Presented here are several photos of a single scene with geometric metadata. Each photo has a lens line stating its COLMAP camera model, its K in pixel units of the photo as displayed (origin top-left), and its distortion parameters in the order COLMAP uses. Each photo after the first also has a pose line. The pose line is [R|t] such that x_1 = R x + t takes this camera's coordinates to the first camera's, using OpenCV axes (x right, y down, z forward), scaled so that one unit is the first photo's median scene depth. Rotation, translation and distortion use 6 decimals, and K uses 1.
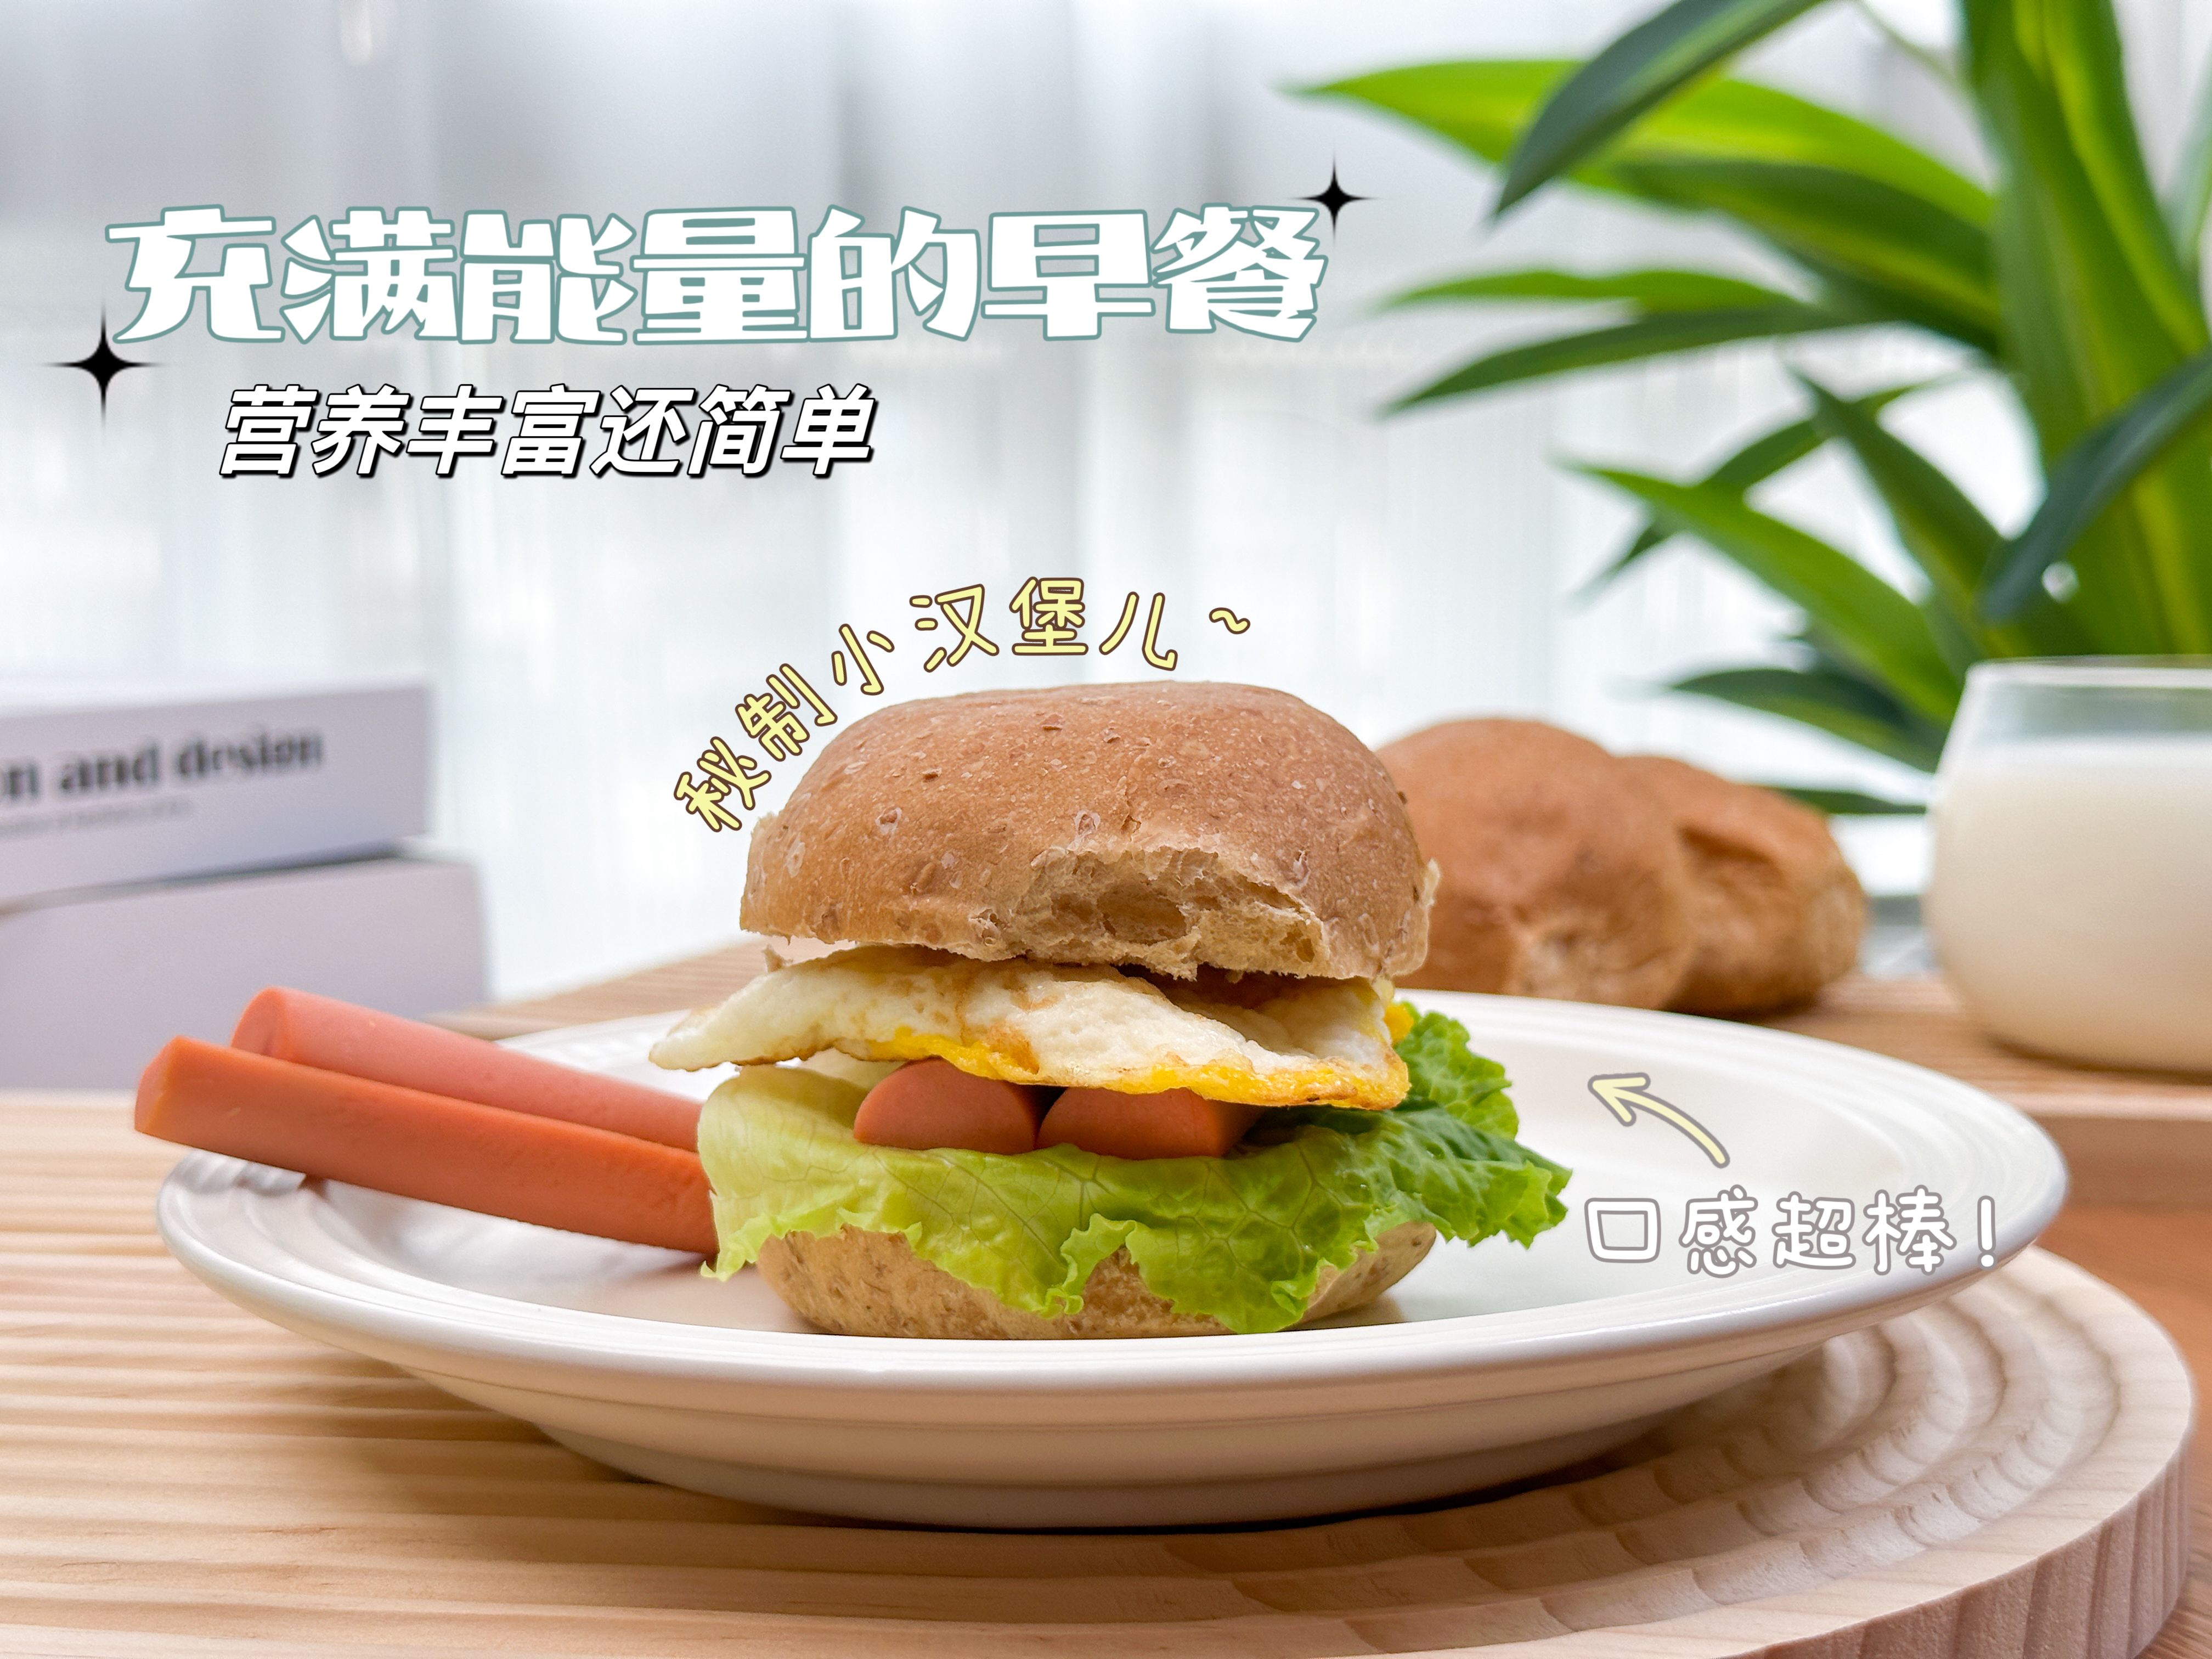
lens RADIAL K [[3310.1, 0, 1105.9], [0, 3310.1, 824.6], [0, 0, 1]] dist [0.069886, 0.000000]
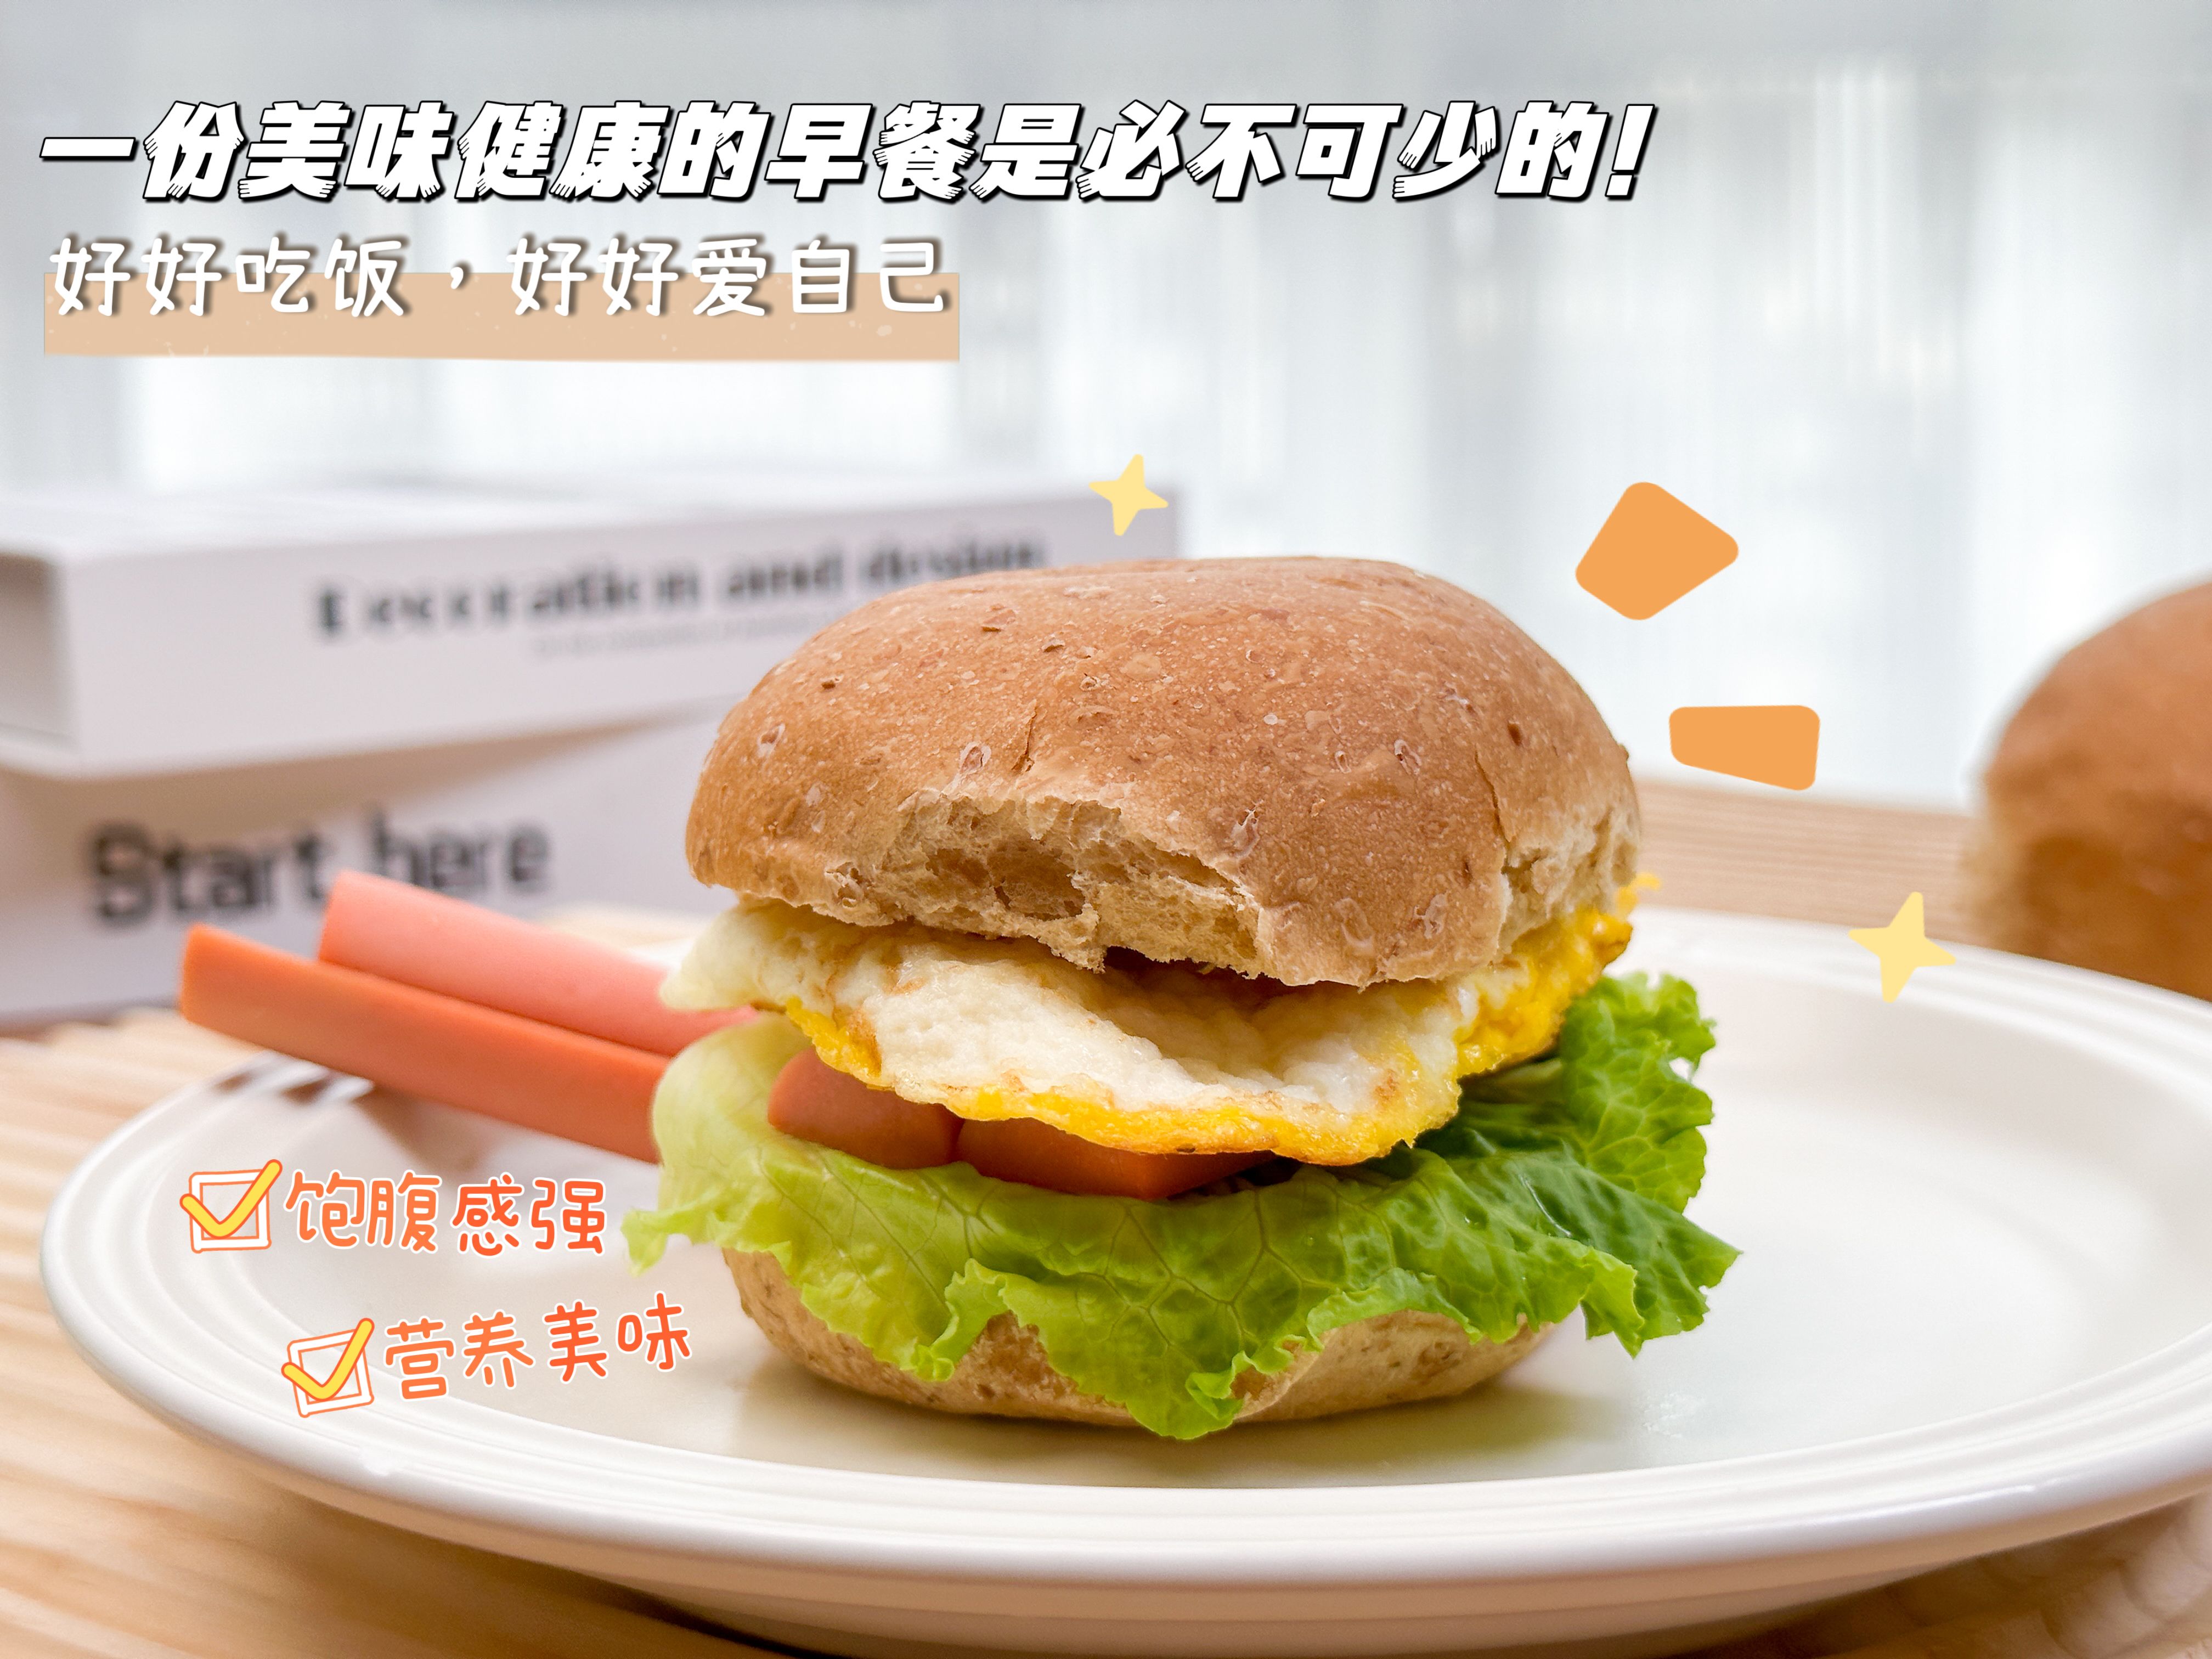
lens RADIAL K [[3310.1, 0, 1106.7], [0, 3310.1, 839.6], [0, 0, 1]] dist [0.069886, 0.000000]
pose [[0.904552, 0.067243, -0.421026, 0.344440], [-0.033075, 0.995576, 0.087945, -0.050003], [0.425077, -0.065625, 0.902775, 0.313036]]
